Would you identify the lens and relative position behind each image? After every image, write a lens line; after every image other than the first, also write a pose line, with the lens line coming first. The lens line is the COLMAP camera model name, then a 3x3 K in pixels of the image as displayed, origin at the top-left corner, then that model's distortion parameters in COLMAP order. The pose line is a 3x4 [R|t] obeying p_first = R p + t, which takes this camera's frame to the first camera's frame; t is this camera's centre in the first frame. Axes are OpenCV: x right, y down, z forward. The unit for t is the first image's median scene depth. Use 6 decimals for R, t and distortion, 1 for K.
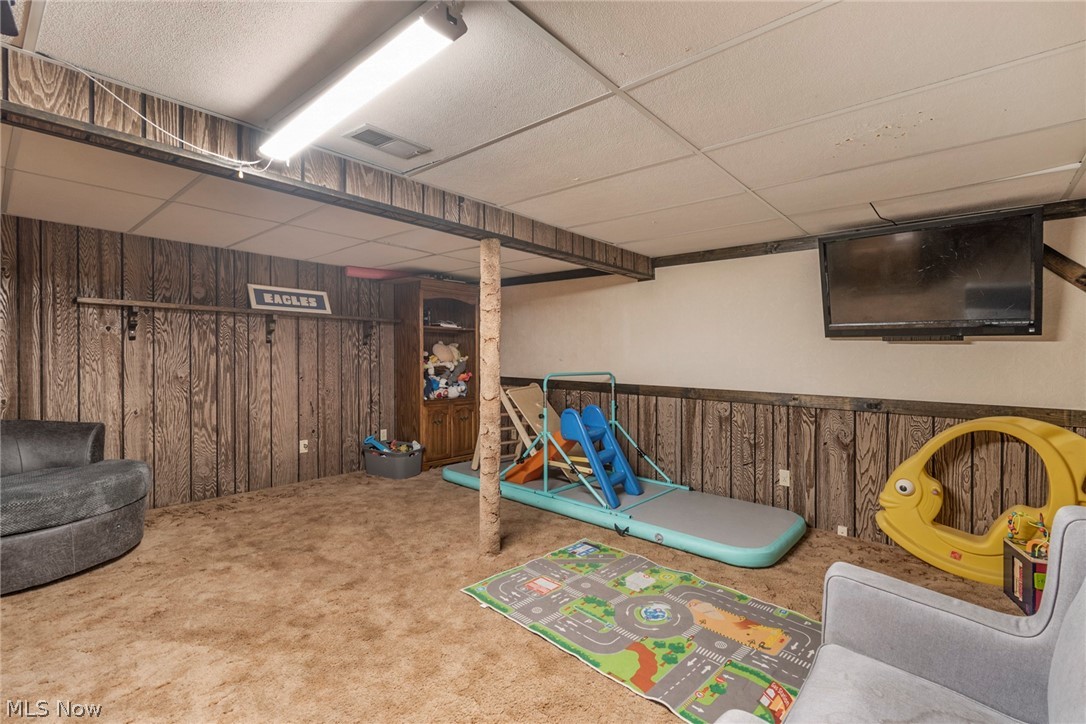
lens RADIAL K [[484.5, 0, 540.4], [0, 484.5, 352.2], [0, 0, 1]] dist [0.000426, 0.000274]
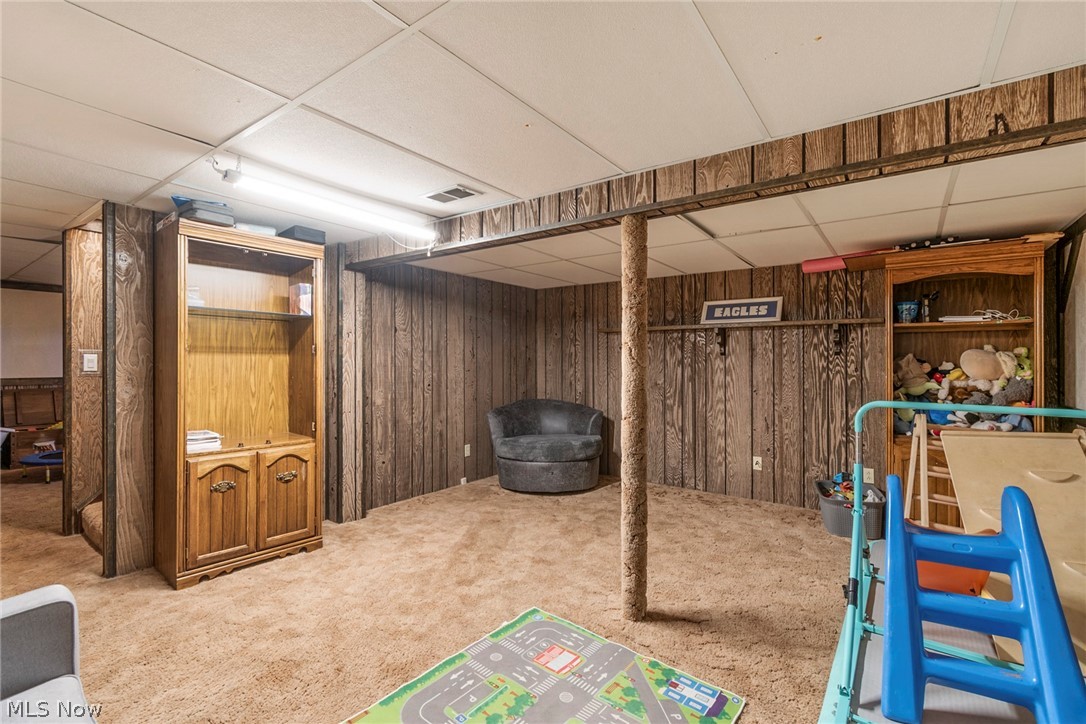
lens RADIAL K [[488.0, 0, 541.3], [0, 488.0, 366.5], [0, 0, 1]] dist [0.001856, -0.000216]
pose [[0.077759, -0.002196, -0.996970, 0.478635], [-0.003077, 0.999992, -0.002442, 0.009402], [0.996967, 0.003257, 0.077752, 0.557950]]
